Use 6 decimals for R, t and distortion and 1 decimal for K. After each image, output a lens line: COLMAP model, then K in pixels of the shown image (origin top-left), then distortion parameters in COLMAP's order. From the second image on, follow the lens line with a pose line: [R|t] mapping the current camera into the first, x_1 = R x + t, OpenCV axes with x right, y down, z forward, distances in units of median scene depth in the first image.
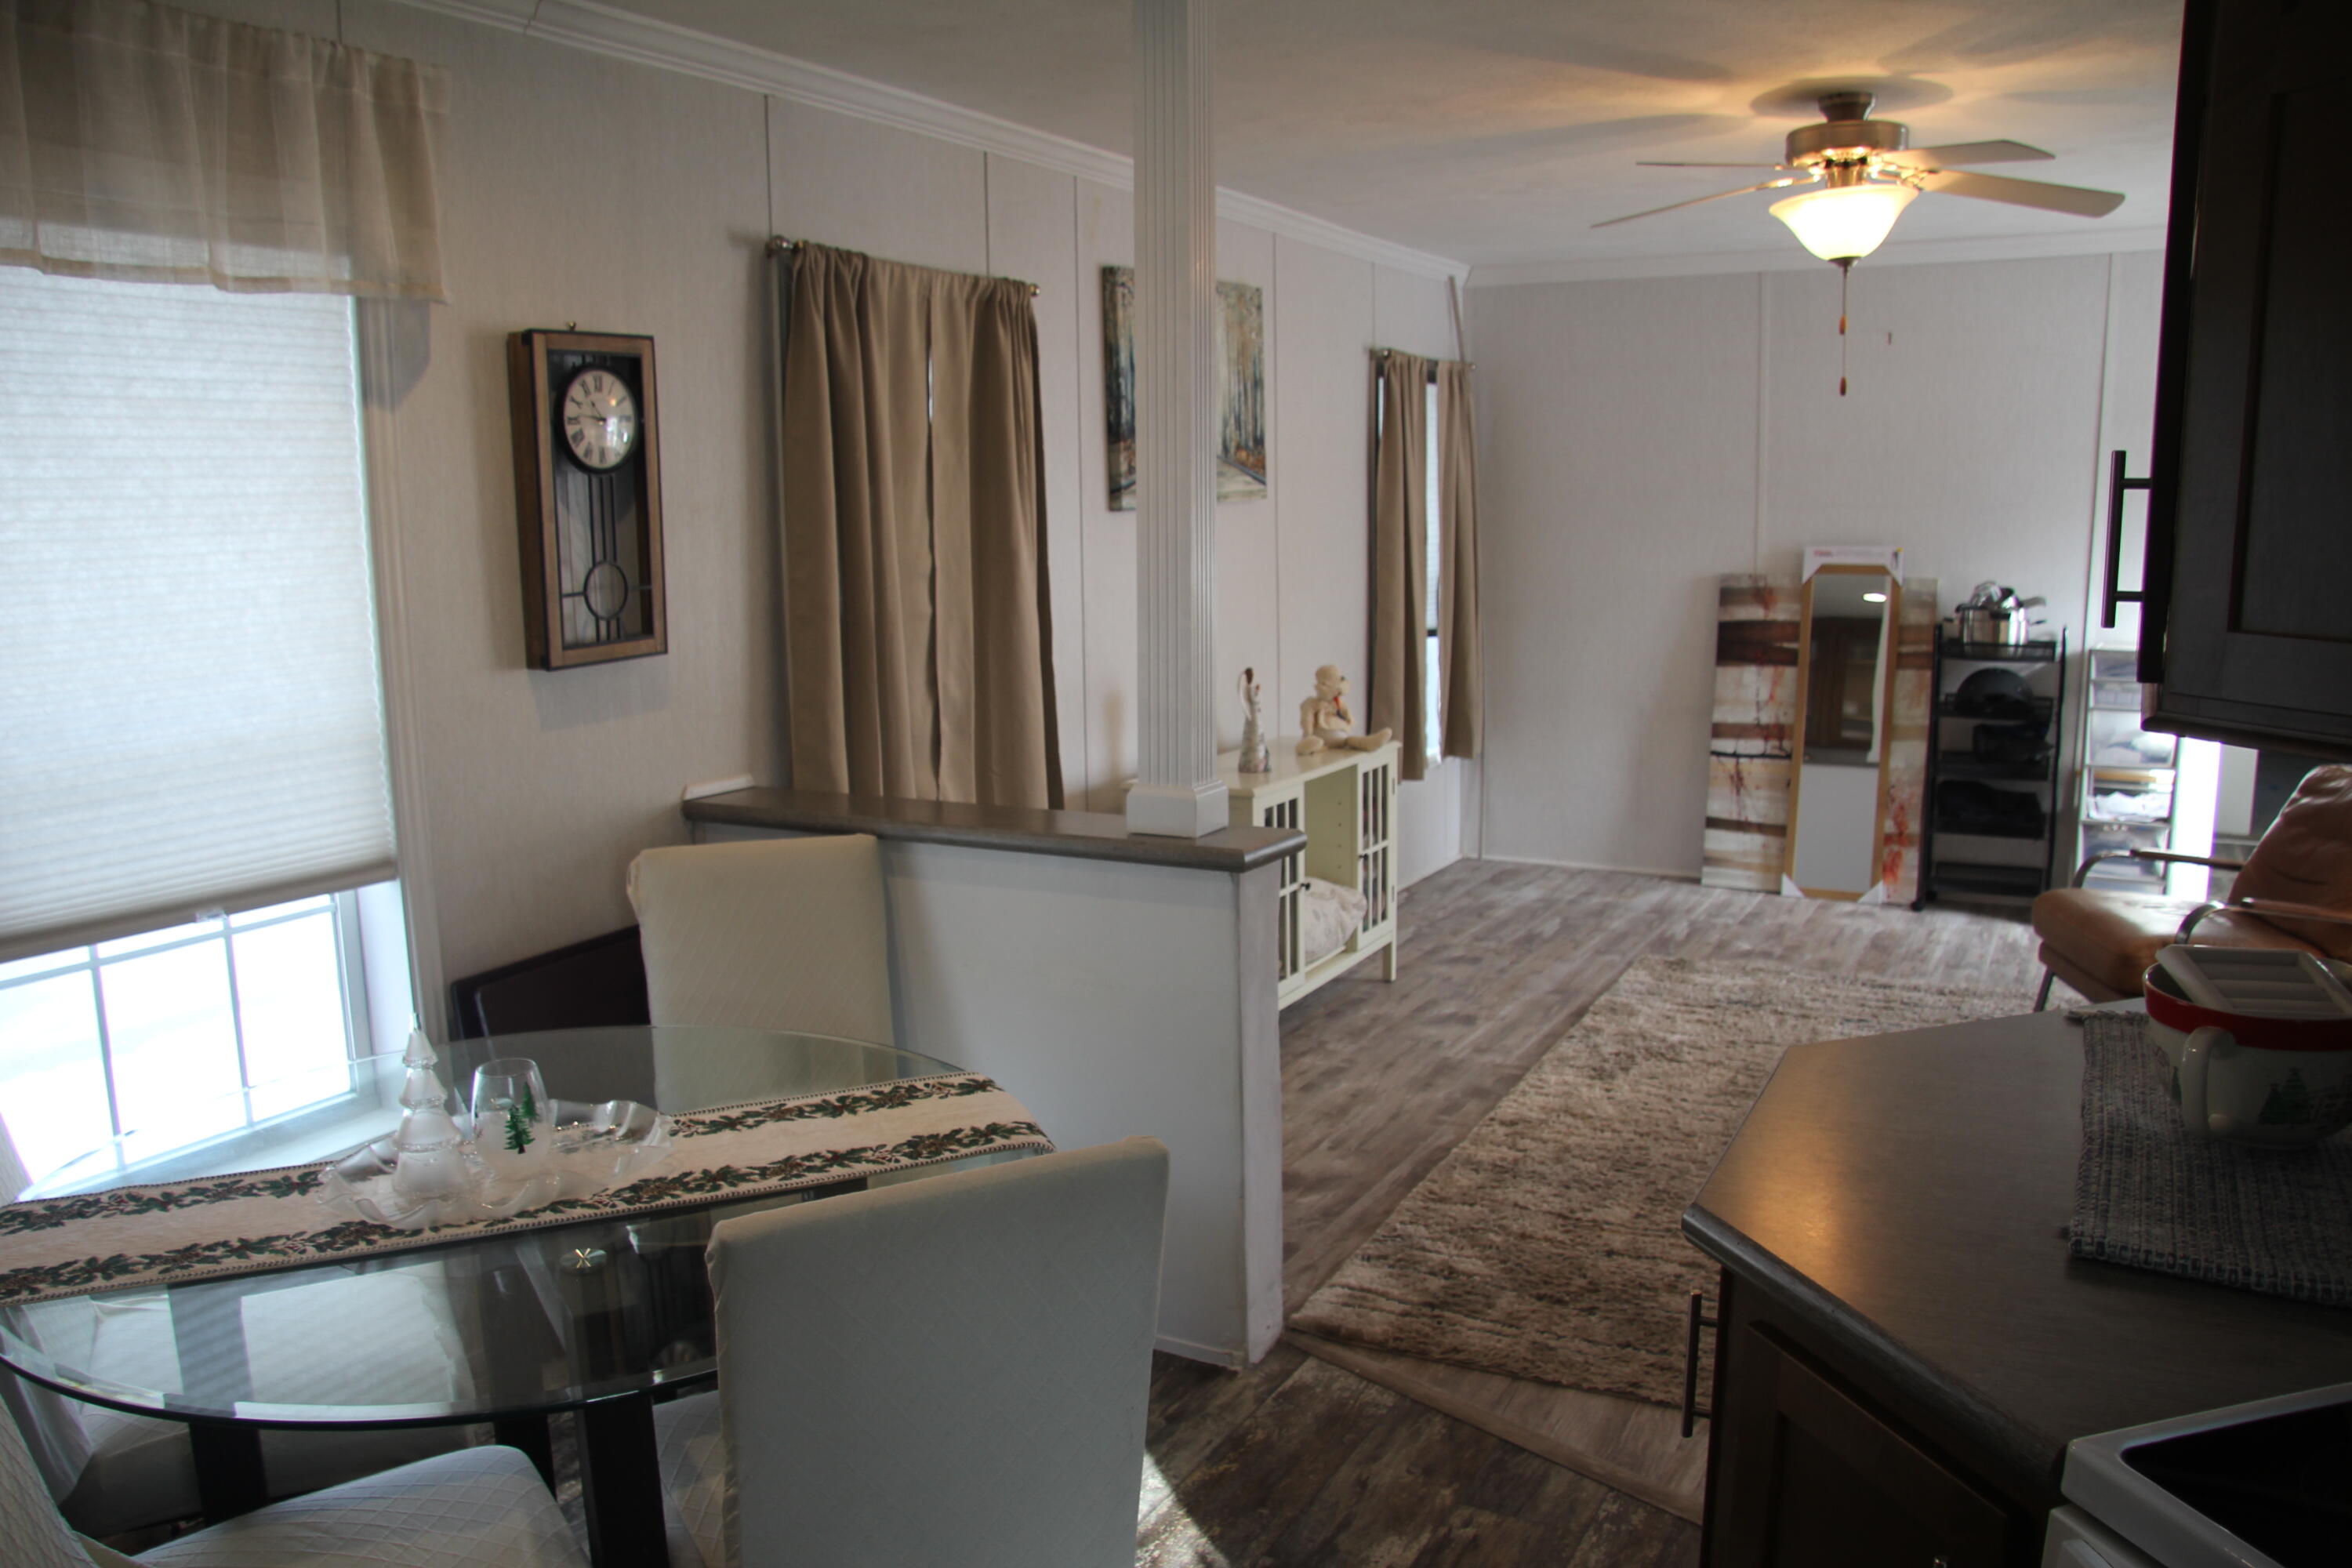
lens RADIAL K [[1777.1, 0, 1135.6], [0, 1777.1, 830.4], [0, 0, 1]] dist [-0.180986, 0.128757]
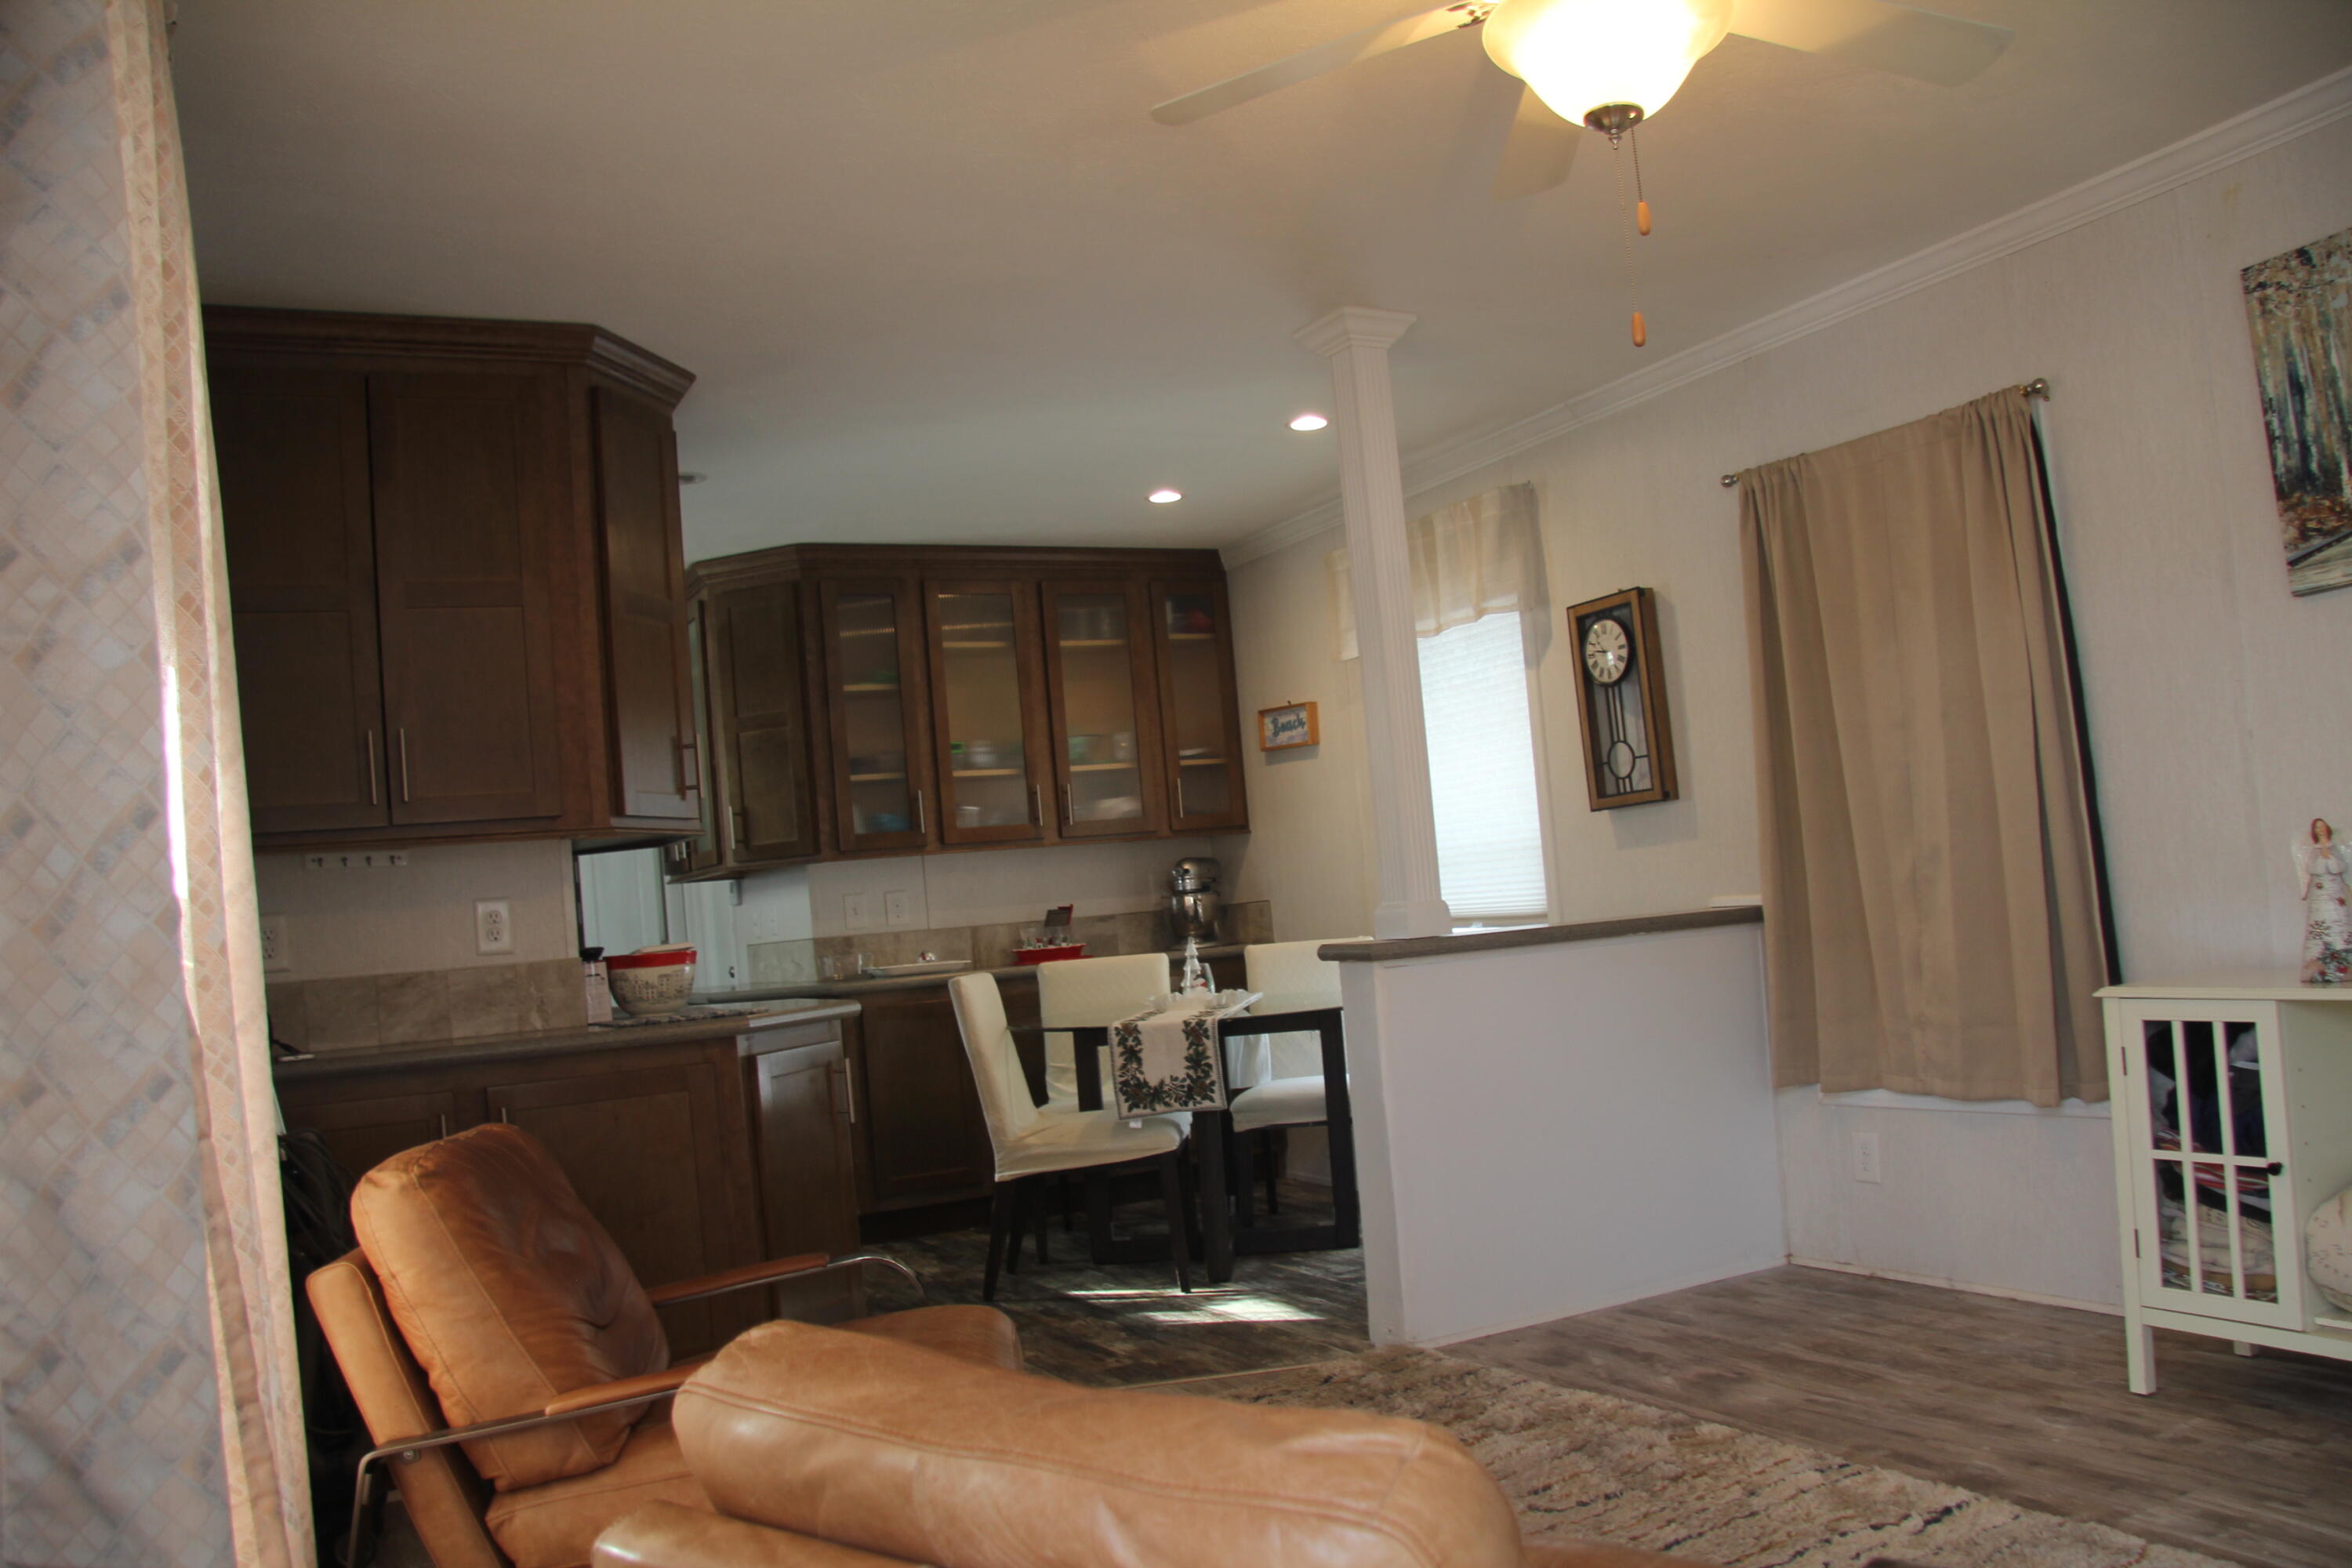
lens RADIAL K [[1781.5, 0, 1162.8], [0, 1781.5, 849.7], [0, 0, 1]] dist [-0.174340, 0.126938]
pose [[-0.529599, 0.034362, -0.847552, 1.252494], [-0.061834, 0.994957, 0.078976, -0.160184], [0.845991, 0.094233, -0.524804, 1.511341]]
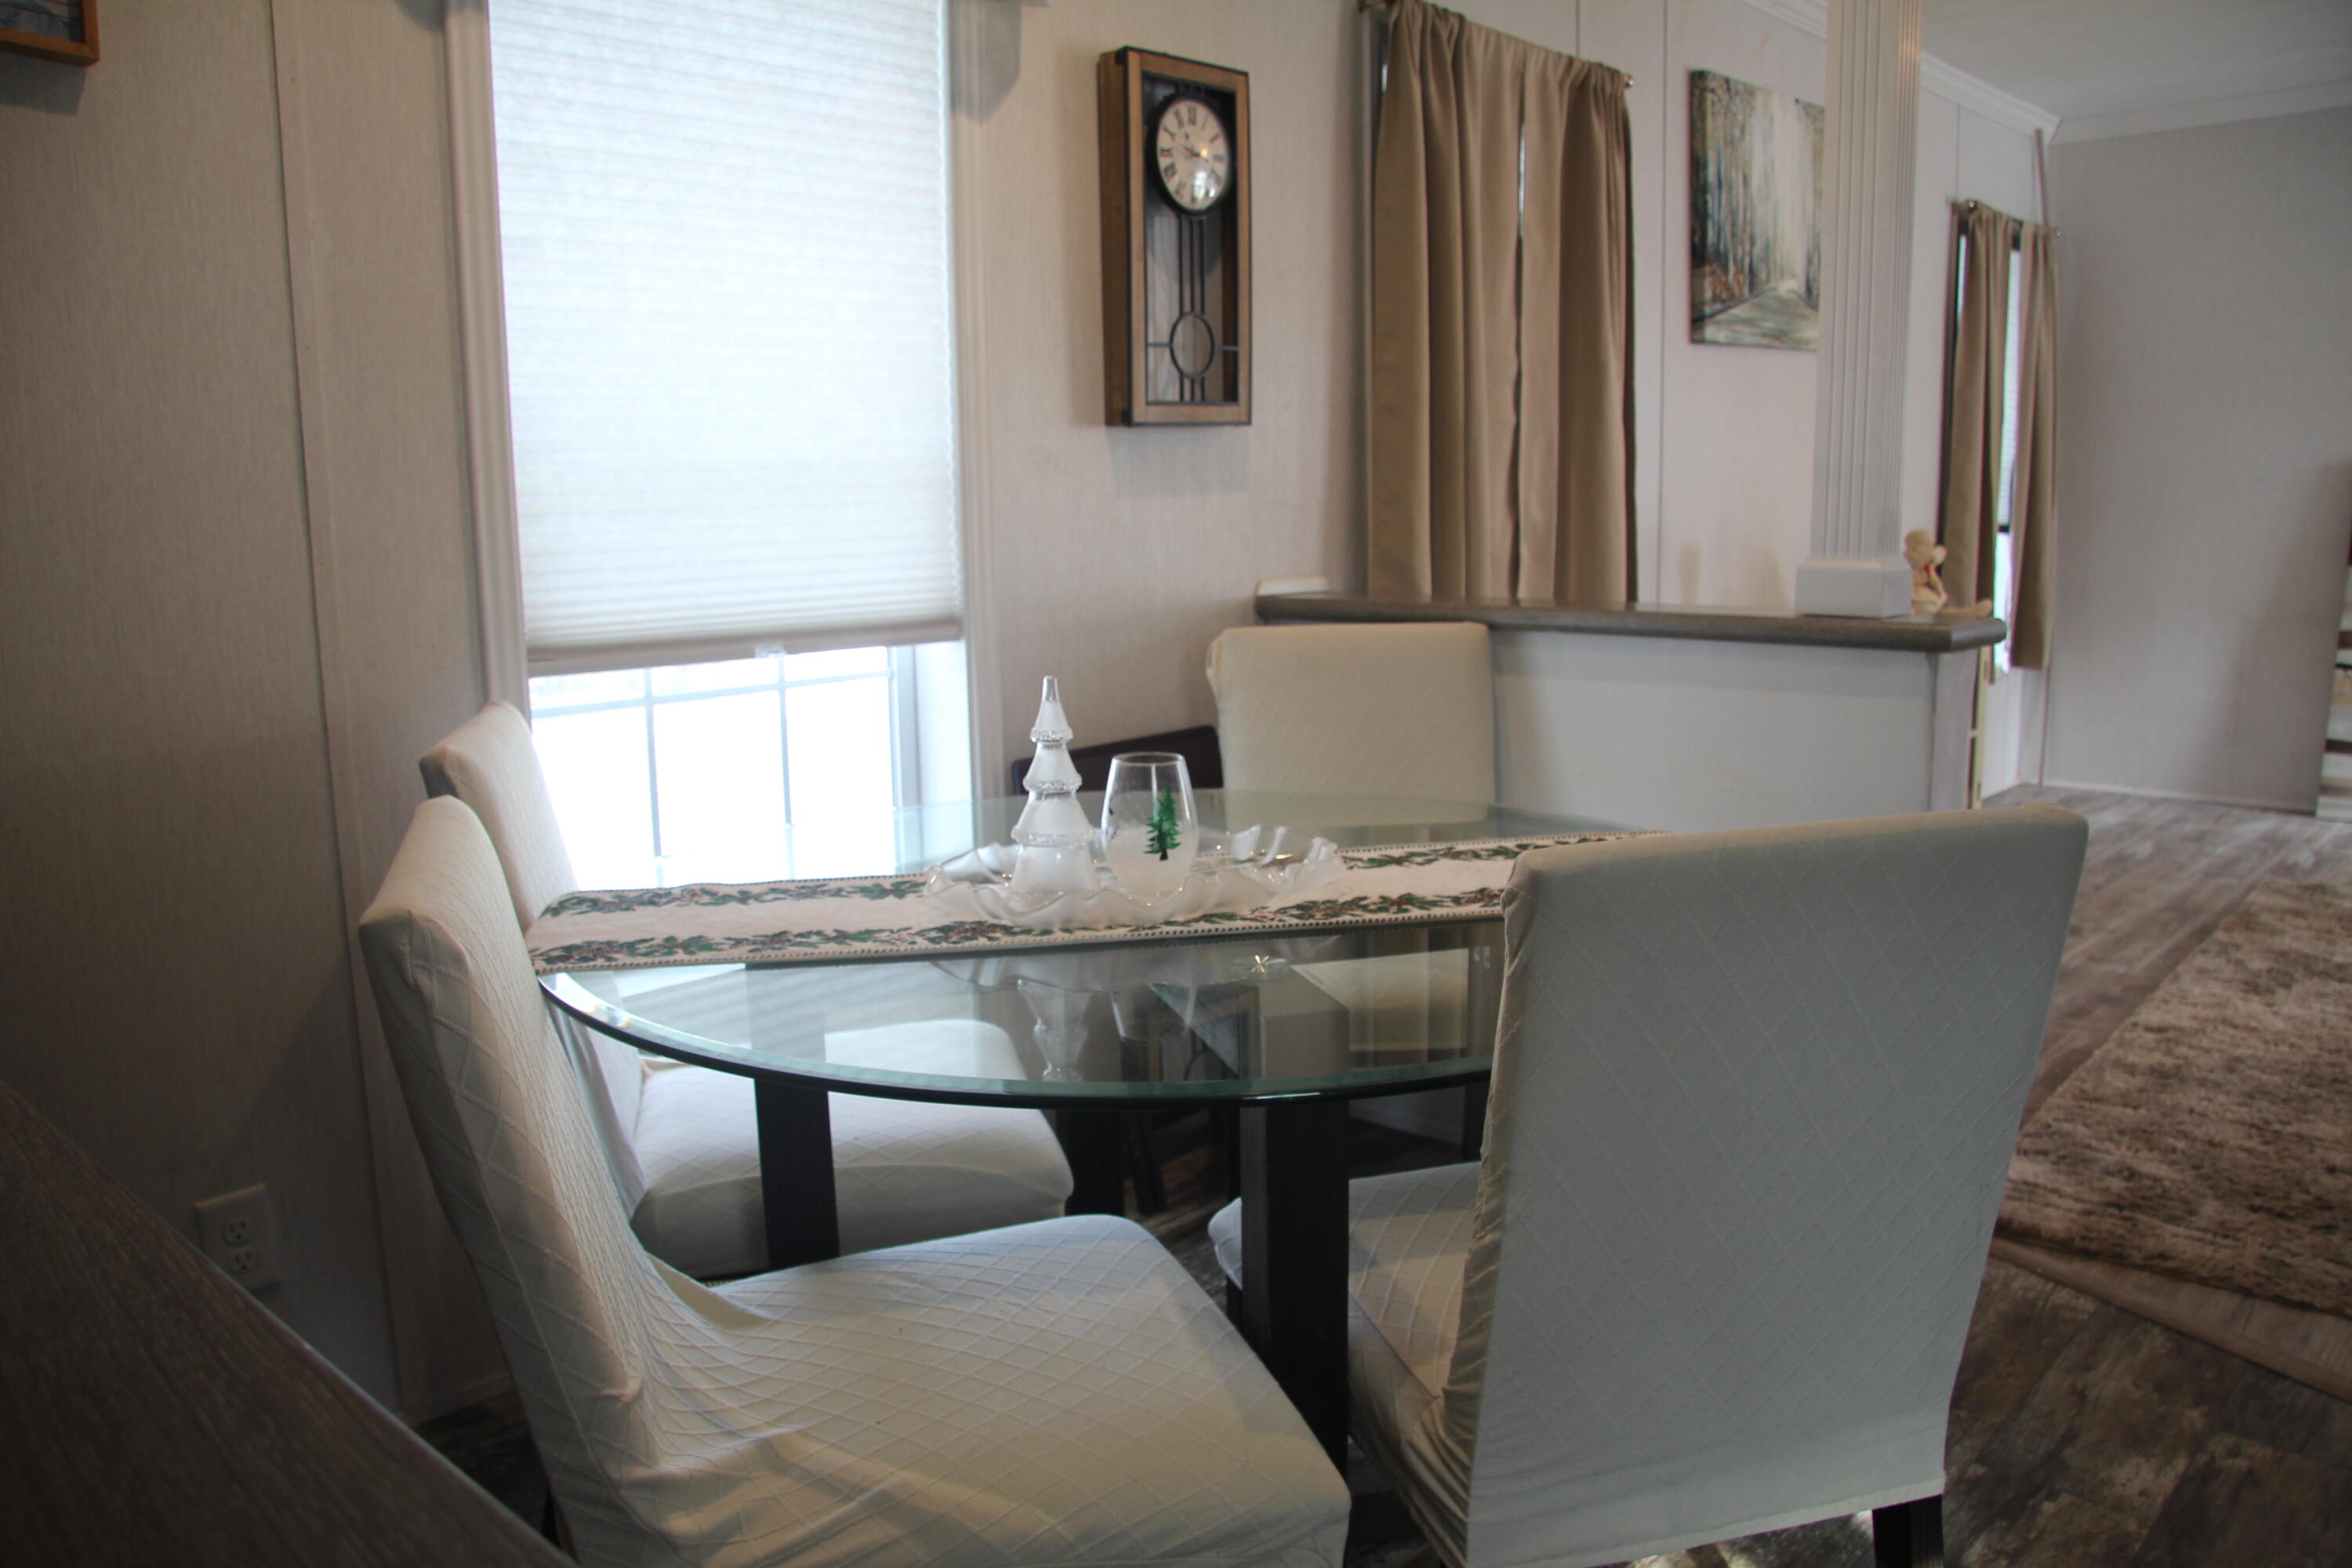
lens RADIAL K [[1780.8, 0, 1164.9], [0, 1780.8, 811.3], [0, 0, 1]] dist [-0.181049, 0.131164]
pose [[0.973422, 0.042199, -0.225096, -0.103948], [-0.041385, 0.999109, 0.008335, 0.098695], [0.225247, 0.001202, 0.974301, 0.111047]]
